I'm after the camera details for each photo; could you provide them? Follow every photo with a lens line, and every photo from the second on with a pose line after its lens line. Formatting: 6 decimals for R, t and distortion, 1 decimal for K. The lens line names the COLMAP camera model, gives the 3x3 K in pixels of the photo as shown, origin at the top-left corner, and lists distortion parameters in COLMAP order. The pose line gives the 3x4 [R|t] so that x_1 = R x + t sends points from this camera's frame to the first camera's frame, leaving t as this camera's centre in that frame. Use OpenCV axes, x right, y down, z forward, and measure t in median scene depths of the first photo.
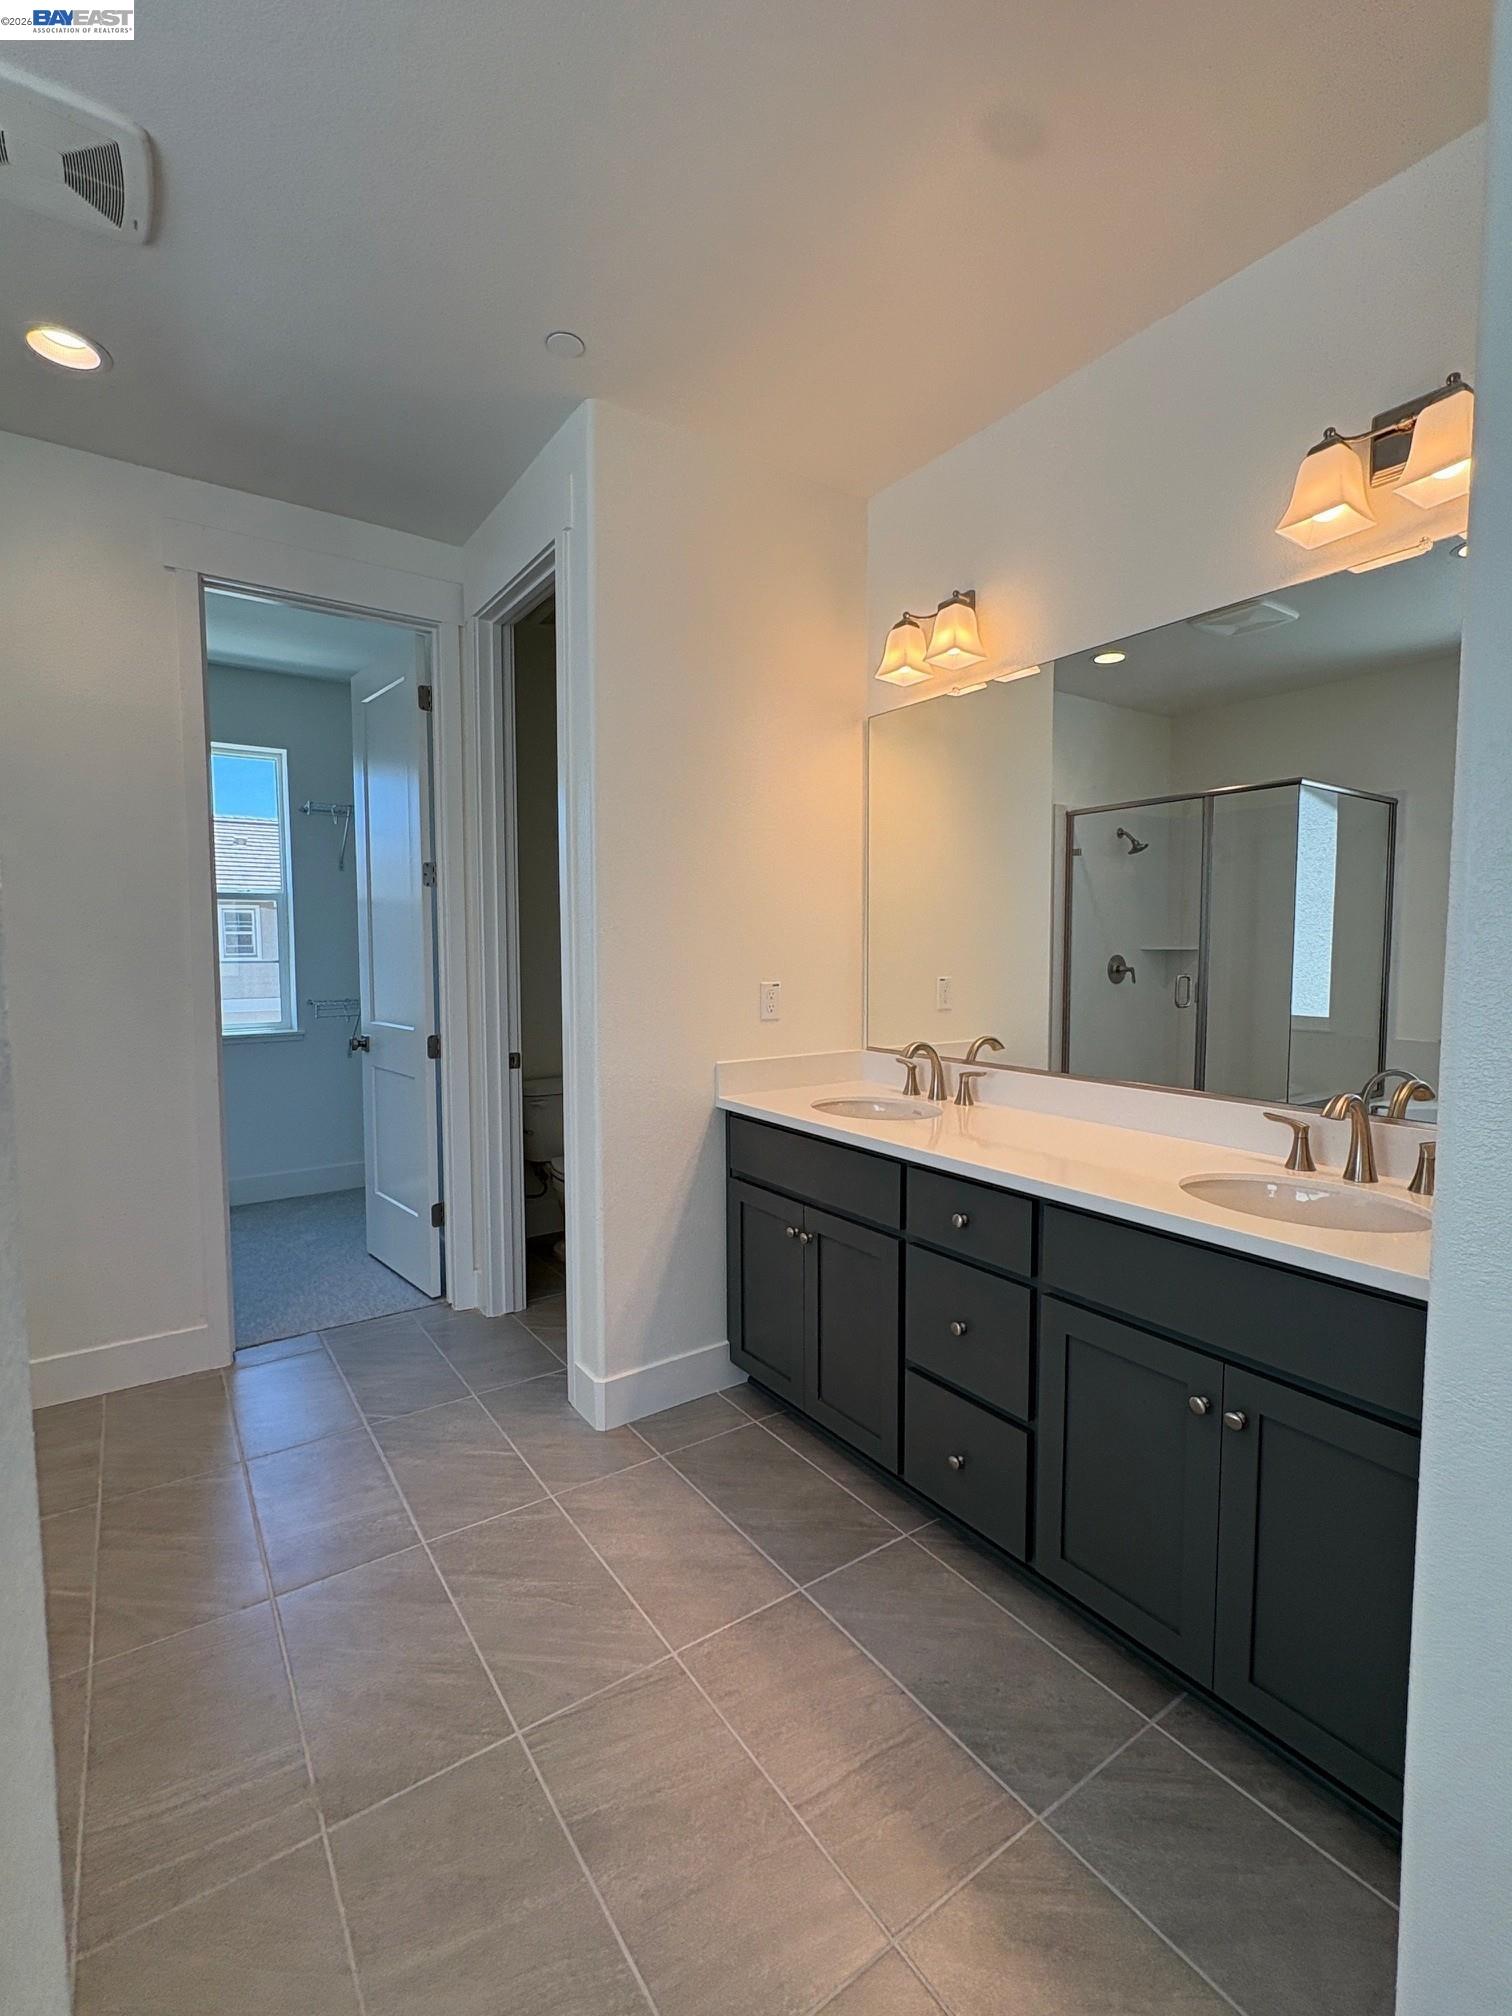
lens RADIAL K [[909.9, 0, 754.8], [0, 909.9, 984.5], [0, 0, 1]] dist [0.001220, 0.007265]
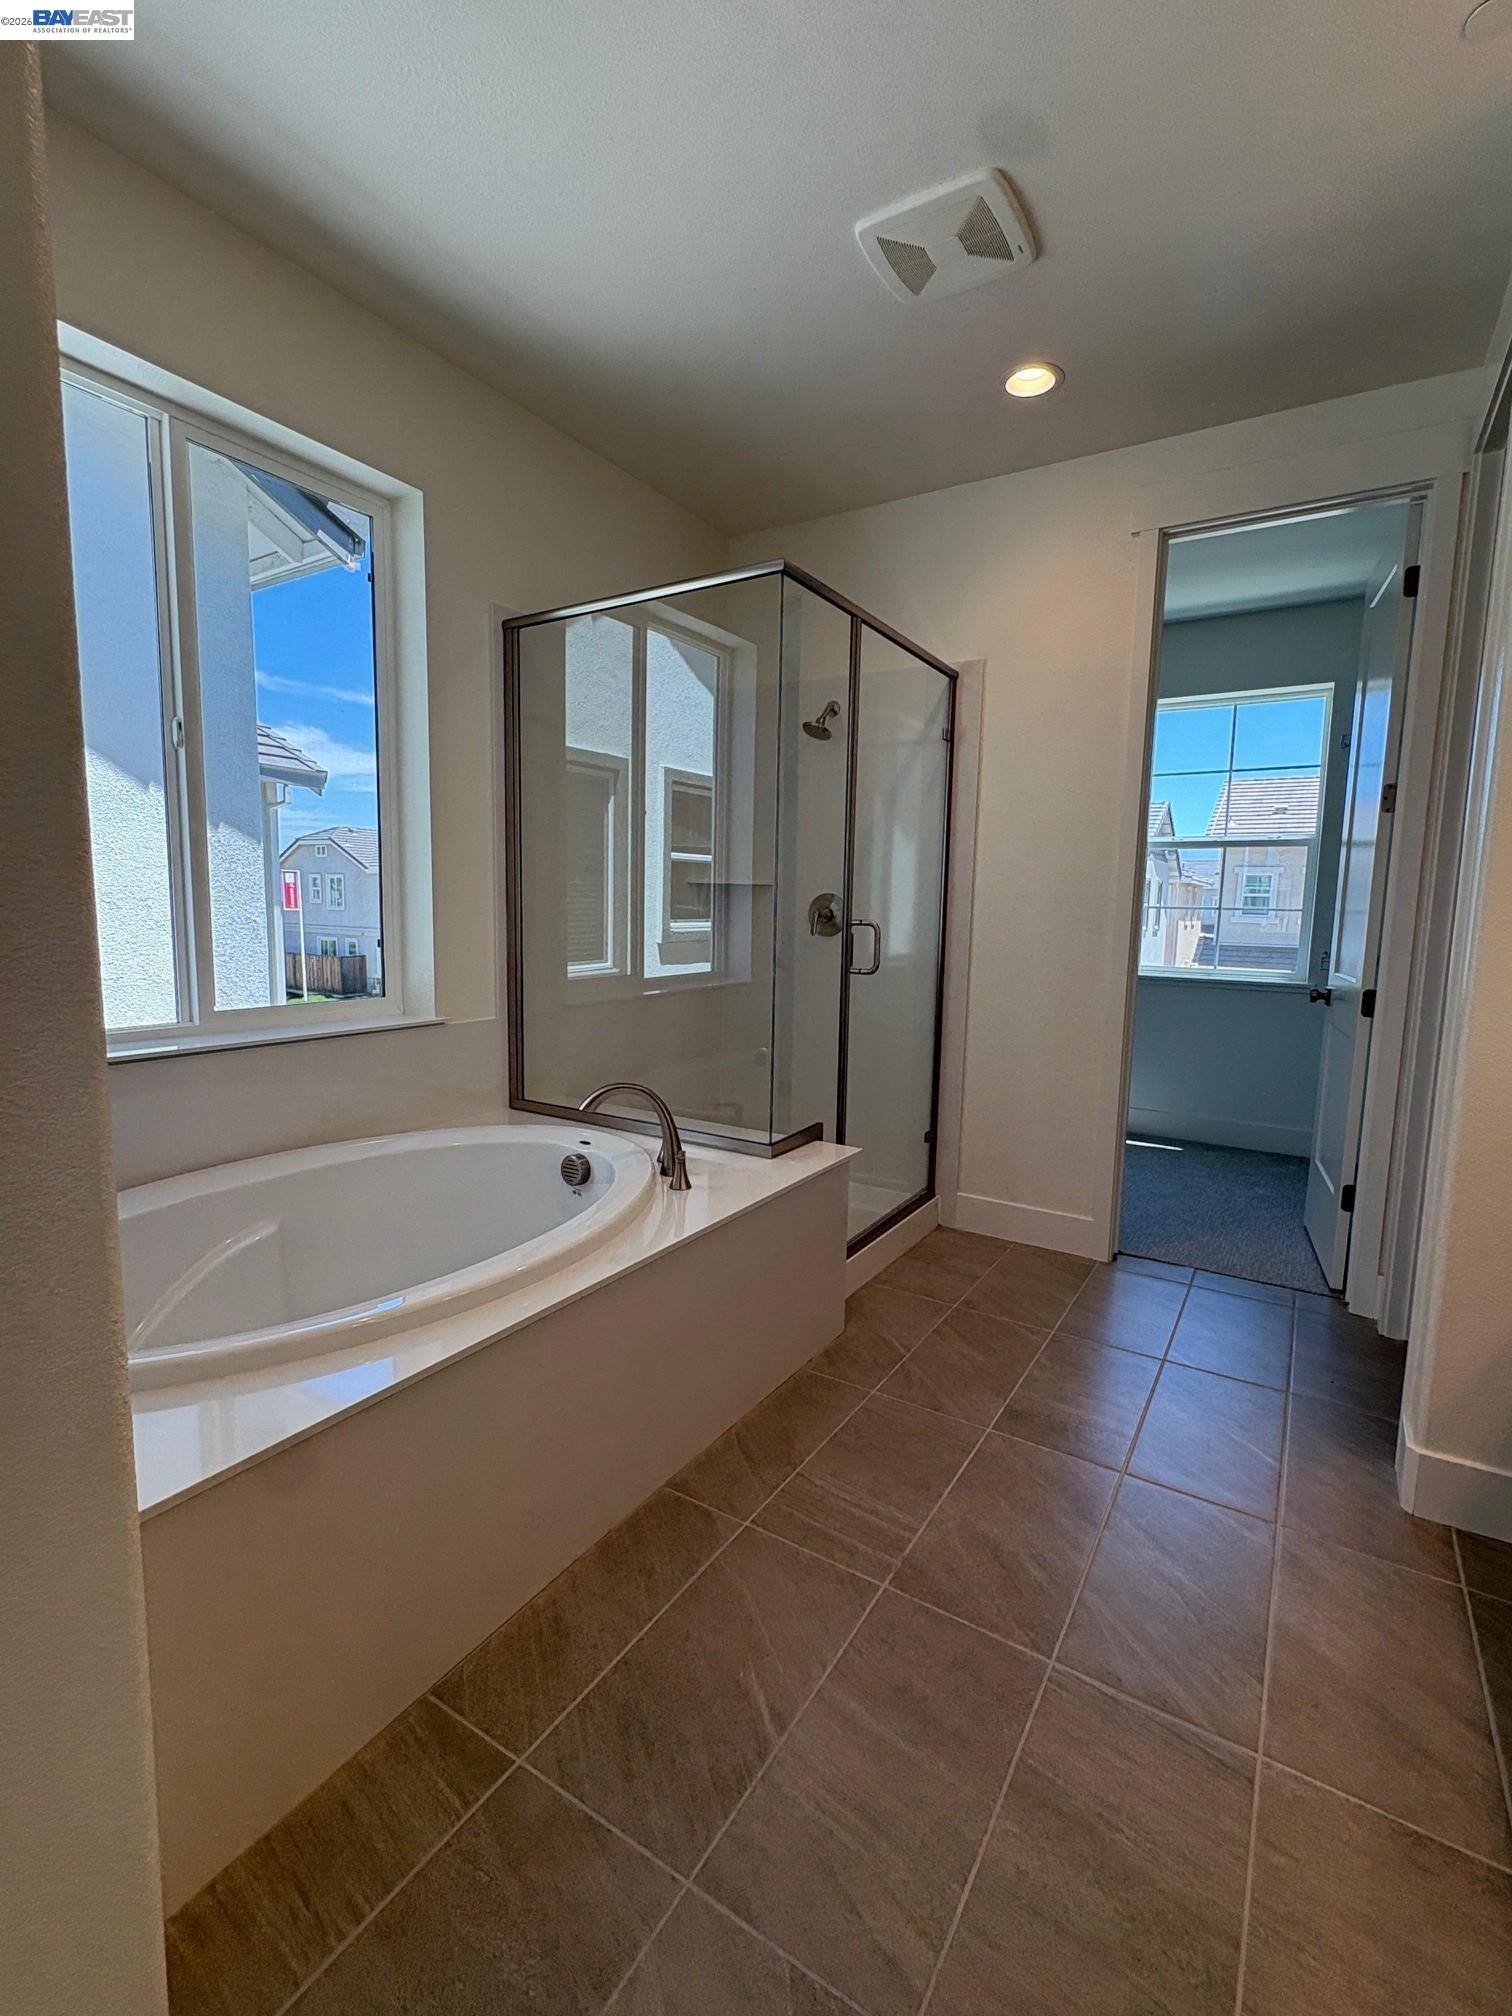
lens RADIAL K [[909.9, 0, 754.8], [0, 909.9, 984.5], [0, 0, 1]] dist [0.001220, 0.007265]
pose [[0.407353, 0.097308, -0.908072, 0.351255], [-0.062558, 0.994945, 0.078554, 0.037833], [0.911126, 0.024808, 0.411382, 0.244703]]
